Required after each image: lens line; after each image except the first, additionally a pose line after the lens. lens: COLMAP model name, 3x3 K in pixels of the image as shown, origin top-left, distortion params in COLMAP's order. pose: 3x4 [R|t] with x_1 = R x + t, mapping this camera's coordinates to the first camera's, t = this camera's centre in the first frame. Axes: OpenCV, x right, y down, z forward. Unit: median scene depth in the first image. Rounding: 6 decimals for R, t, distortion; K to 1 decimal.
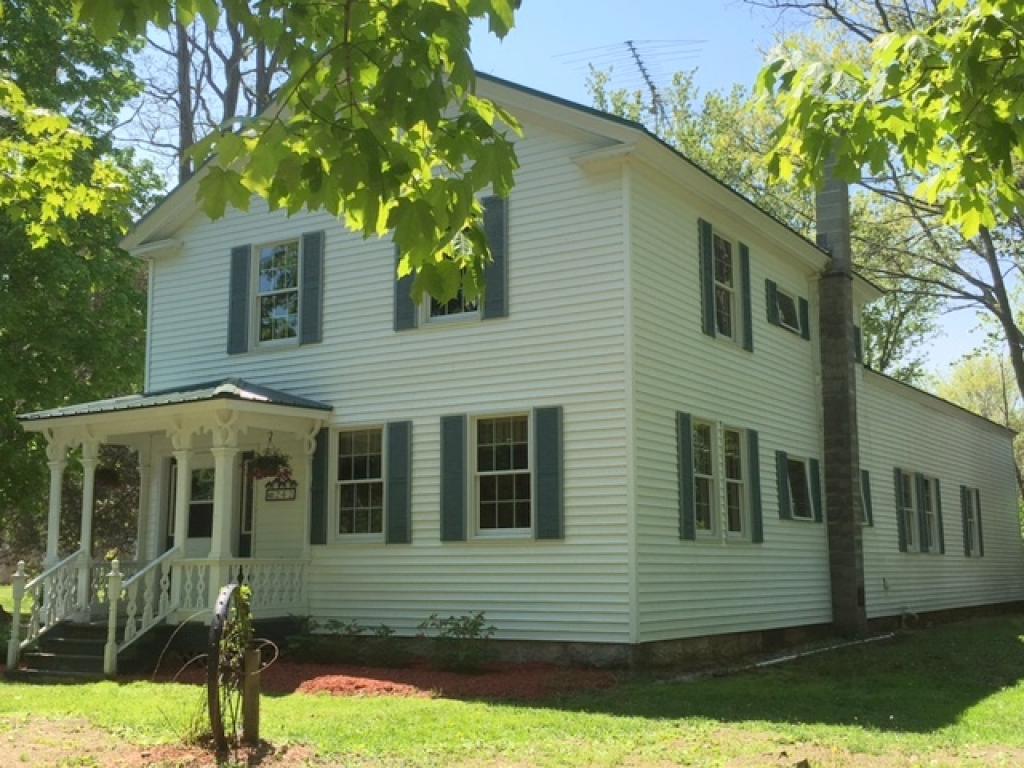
lens RADIAL K [[1228.5, 0, 512.0], [0, 1228.5, 384.0], [0, 0, 1]] dist [-0.023481, -0.032204]
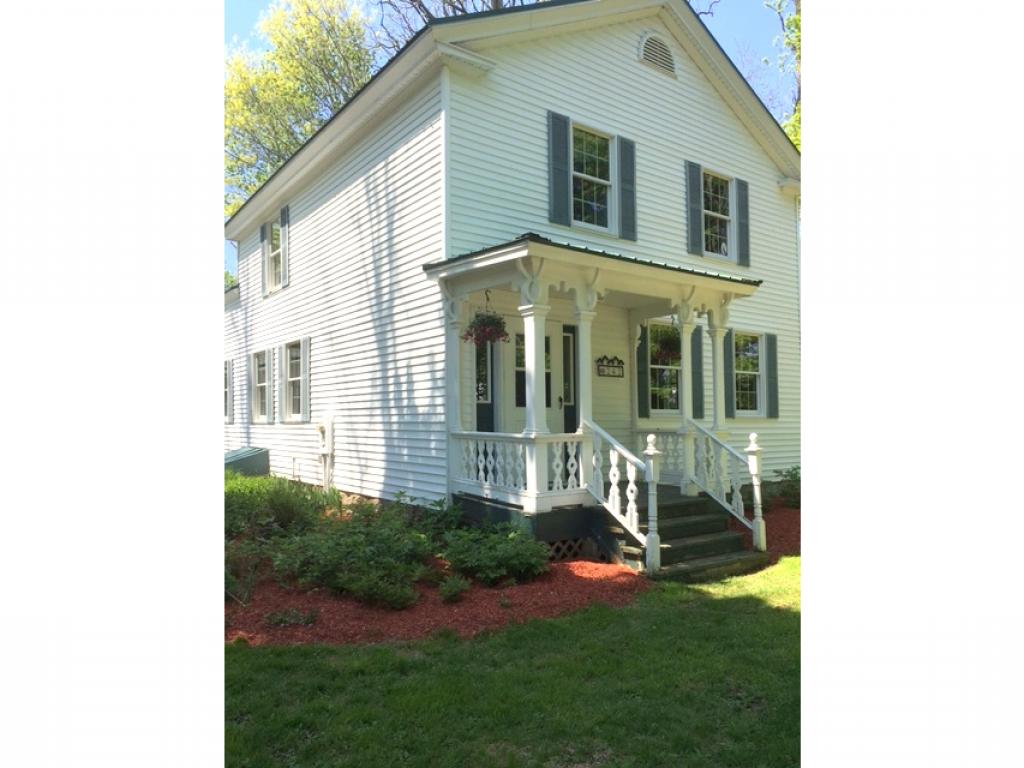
lens RADIAL K [[674.4, 0, 511.7], [0, 674.4, 402.6], [0, 0, 1]] dist [0.001678, -0.002383]
pose [[0.356873, 0.039734, 0.933308, -0.839167], [-0.132838, 0.991100, 0.008599, 0.134400], [-0.924660, -0.127048, 0.358975, 0.935496]]
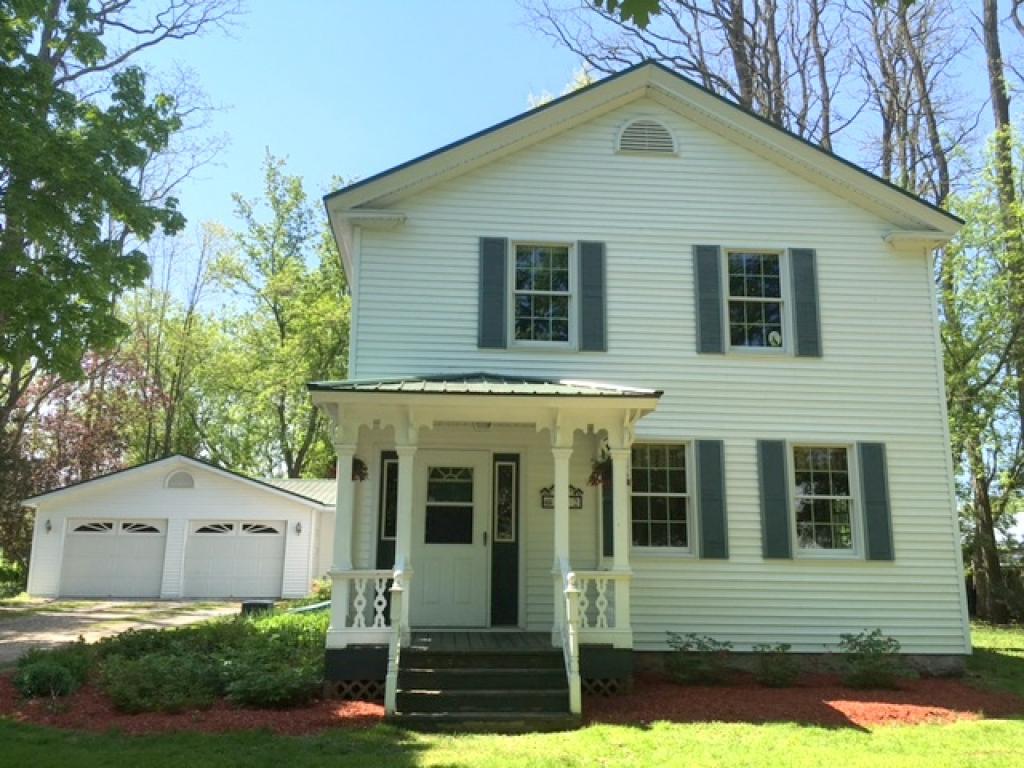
lens RADIAL K [[895.3, 0, 512.0], [0, 895.3, 384.0], [0, 0, 1]] dist [0.082655, -0.138854]
pose [[0.800917, 0.139514, 0.582295, -0.689848], [-0.103616, 0.990099, -0.094702, 0.074535], [-0.589741, 0.015513, 0.807443, 0.492801]]
